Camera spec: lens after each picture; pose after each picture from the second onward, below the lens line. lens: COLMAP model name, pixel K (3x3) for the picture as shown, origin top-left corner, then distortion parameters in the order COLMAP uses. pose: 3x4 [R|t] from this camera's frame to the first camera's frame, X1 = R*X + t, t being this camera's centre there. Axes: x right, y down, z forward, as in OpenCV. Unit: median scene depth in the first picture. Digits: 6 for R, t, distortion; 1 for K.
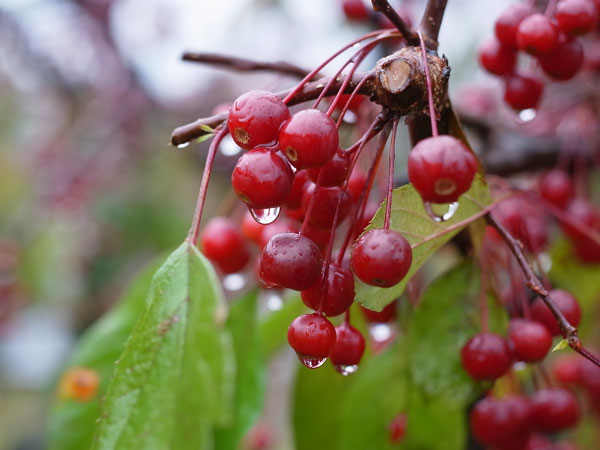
lens RADIAL K [[1116.2, 0, 299.2], [0, 1116.2, 225.9], [0, 0, 1]] dist [0.080089, 0.000000]
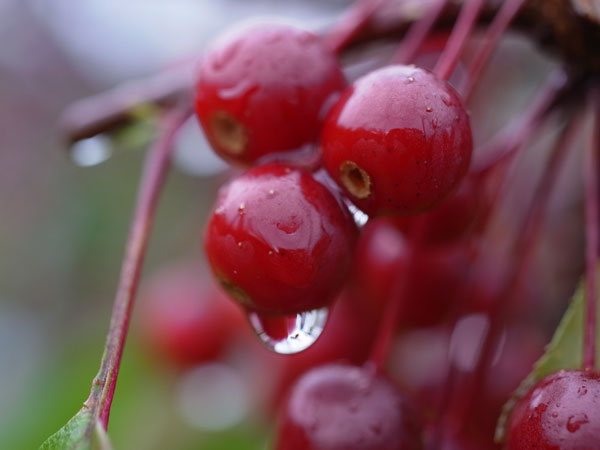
lens RADIAL K [[1116.2, 0, 301.1], [0, 1116.2, 224.0], [0, 0, 1]] dist [0.080089, 0.000000]
pose [[0.999719, -0.002474, 0.023570, -0.034838], [0.001902, 0.999704, 0.024256, -0.058266], [-0.023623, -0.024205, 0.999428, 0.604578]]
